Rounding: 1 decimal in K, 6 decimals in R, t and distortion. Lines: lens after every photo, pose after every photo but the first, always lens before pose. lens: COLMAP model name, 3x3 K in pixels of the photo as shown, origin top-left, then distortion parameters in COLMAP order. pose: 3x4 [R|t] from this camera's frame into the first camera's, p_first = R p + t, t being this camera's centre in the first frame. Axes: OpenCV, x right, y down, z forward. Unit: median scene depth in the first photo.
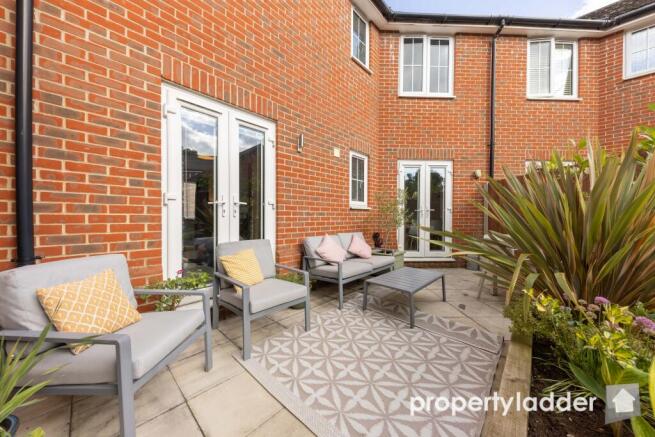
lens RADIAL K [[229.0, 0, 337.8], [0, 229.0, 218.6], [0, 0, 1]] dist [0.001846, 0.000083]
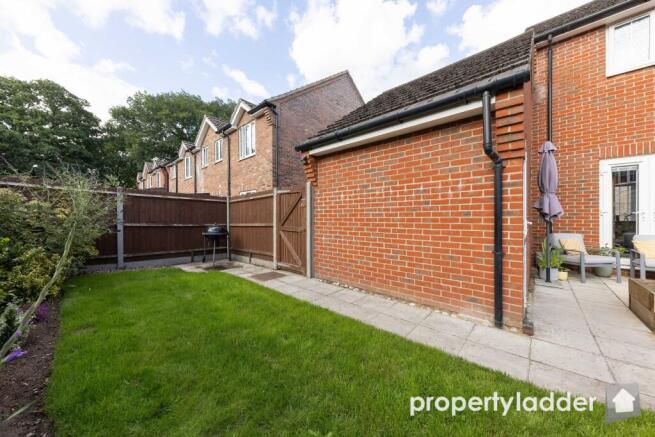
lens RADIAL K [[229.0, 0, 337.8], [0, 229.0, 218.6], [0, 0, 1]] dist [0.001846, 0.000083]
pose [[-0.001860, -0.005958, -0.999981, 0.654522], [-0.006748, 0.999960, -0.005945, 0.001160], [0.999975, 0.006737, -0.001900, -0.687011]]
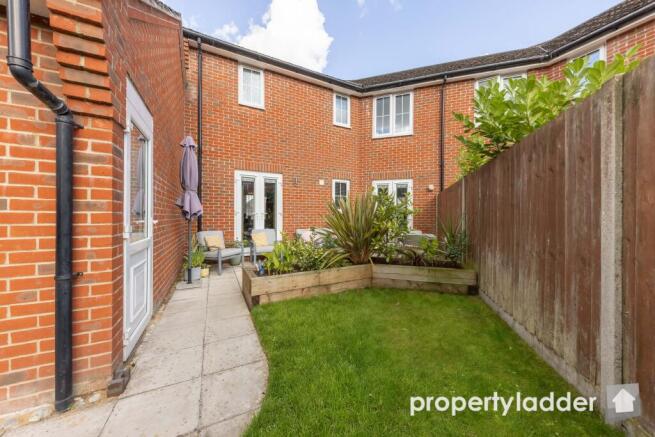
lens RADIAL K [[229.0, 0, 337.8], [0, 229.0, 218.6], [0, 0, 1]] dist [0.001846, 0.000083]
pose [[0.944182, -0.002469, -0.329416, 0.572495], [0.000094, 0.999974, -0.007225, 0.002592], [0.329425, 0.006791, 0.944157, -0.515759]]
